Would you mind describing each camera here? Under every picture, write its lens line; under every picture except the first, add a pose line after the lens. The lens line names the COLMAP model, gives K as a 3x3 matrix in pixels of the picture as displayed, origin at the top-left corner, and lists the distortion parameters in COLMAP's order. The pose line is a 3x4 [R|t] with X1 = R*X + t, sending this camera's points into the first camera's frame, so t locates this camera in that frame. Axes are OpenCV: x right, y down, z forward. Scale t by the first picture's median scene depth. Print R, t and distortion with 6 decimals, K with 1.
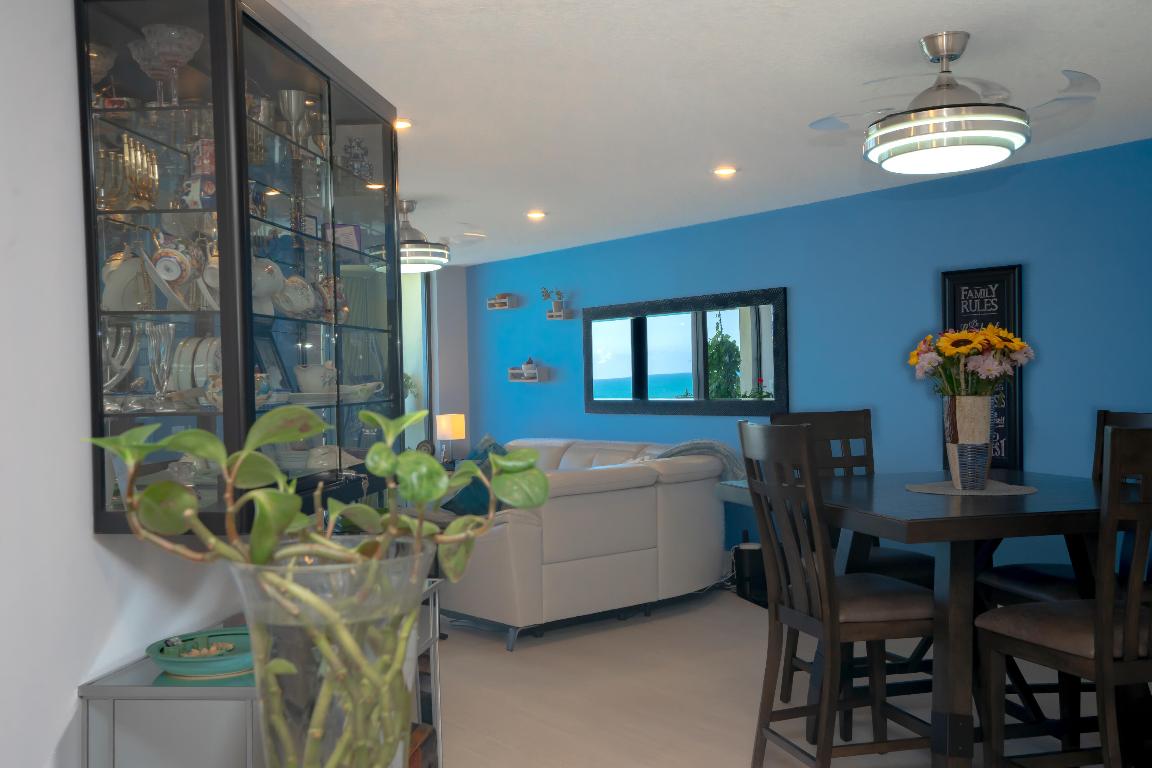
lens RADIAL K [[1156.3, 0, 576.0], [0, 1156.3, 384.0], [0, 0, 1]] dist [-0.000833, -0.002129]
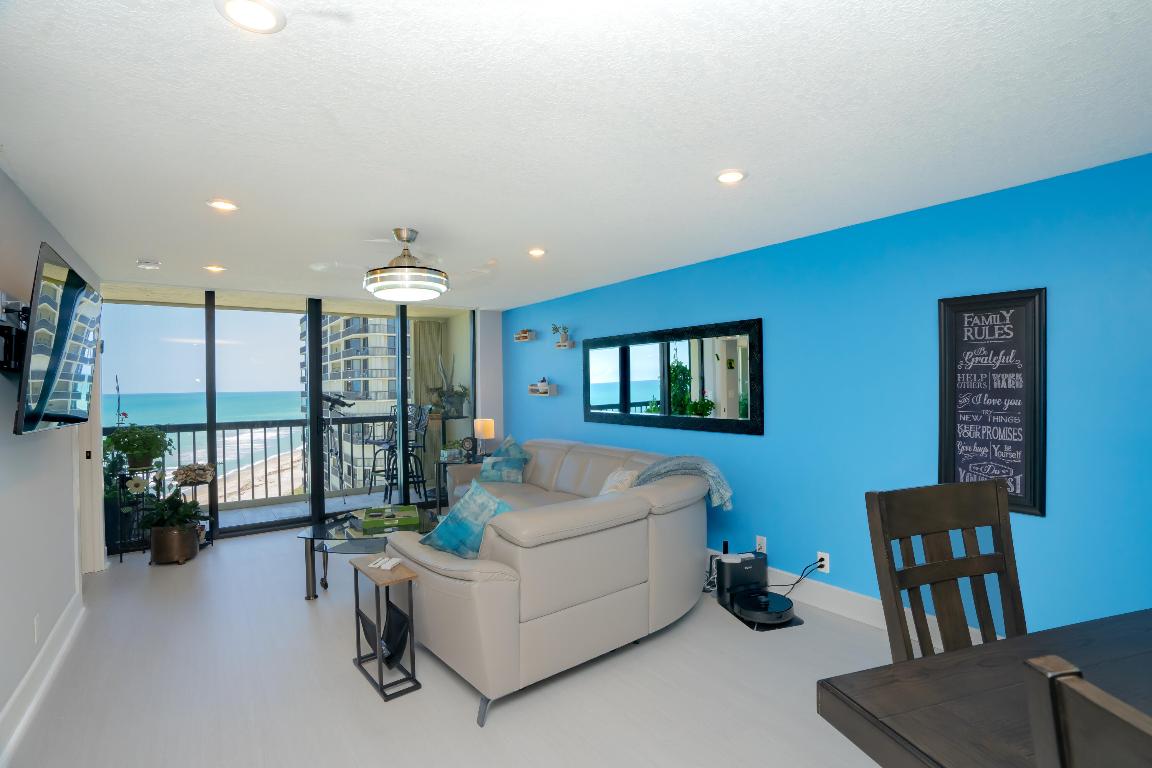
lens RADIAL K [[533.8, 0, 582.3], [0, 533.8, 384.1], [0, 0, 1]] dist [-0.076272, 0.033146]
pose [[0.999917, 0.007666, -0.010360, 0.015720], [-0.007635, 0.999966, 0.002967, -0.020279], [0.010382, -0.002888, 0.999942, 0.480699]]
